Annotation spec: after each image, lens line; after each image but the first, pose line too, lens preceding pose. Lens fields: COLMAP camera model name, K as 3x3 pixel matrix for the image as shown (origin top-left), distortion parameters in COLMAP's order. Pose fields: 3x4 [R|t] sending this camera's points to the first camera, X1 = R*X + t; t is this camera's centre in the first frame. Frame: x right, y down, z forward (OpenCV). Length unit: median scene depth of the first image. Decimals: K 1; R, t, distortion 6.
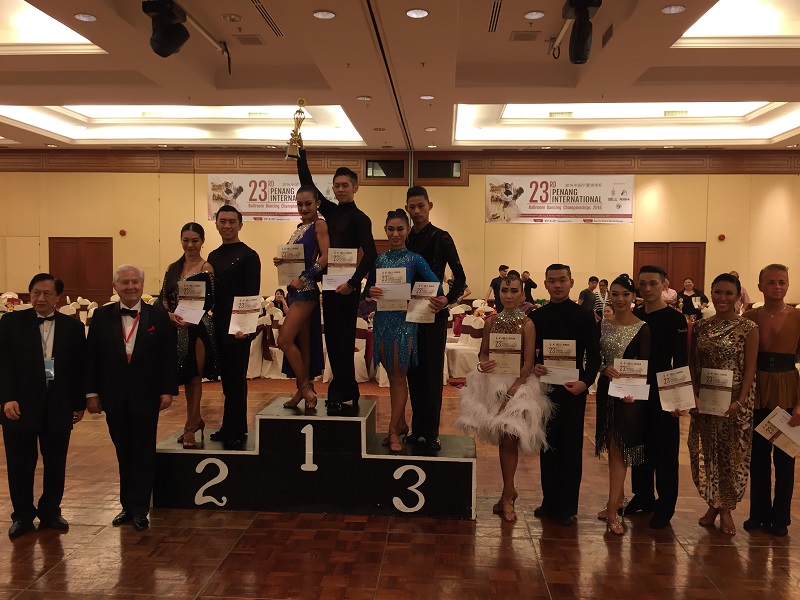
lens RADIAL K [[682.2, 0, 400.0], [0, 682.2, 300.0], [0, 0, 1]] dist [0.081082, -0.124858]
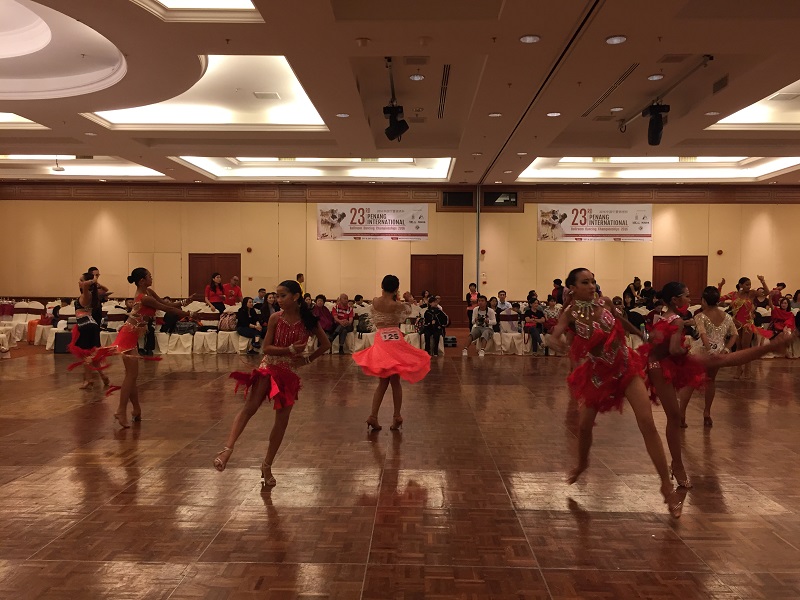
lens RADIAL K [[682.2, 0, 400.0], [0, 682.2, 300.0], [0, 0, 1]] dist [0.081082, -0.124858]
pose [[0.999156, -0.004886, 0.040792, -0.213908], [0.005679, 0.999797, -0.019337, 0.023522], [-0.040689, 0.019552, 0.998981, -0.305745]]
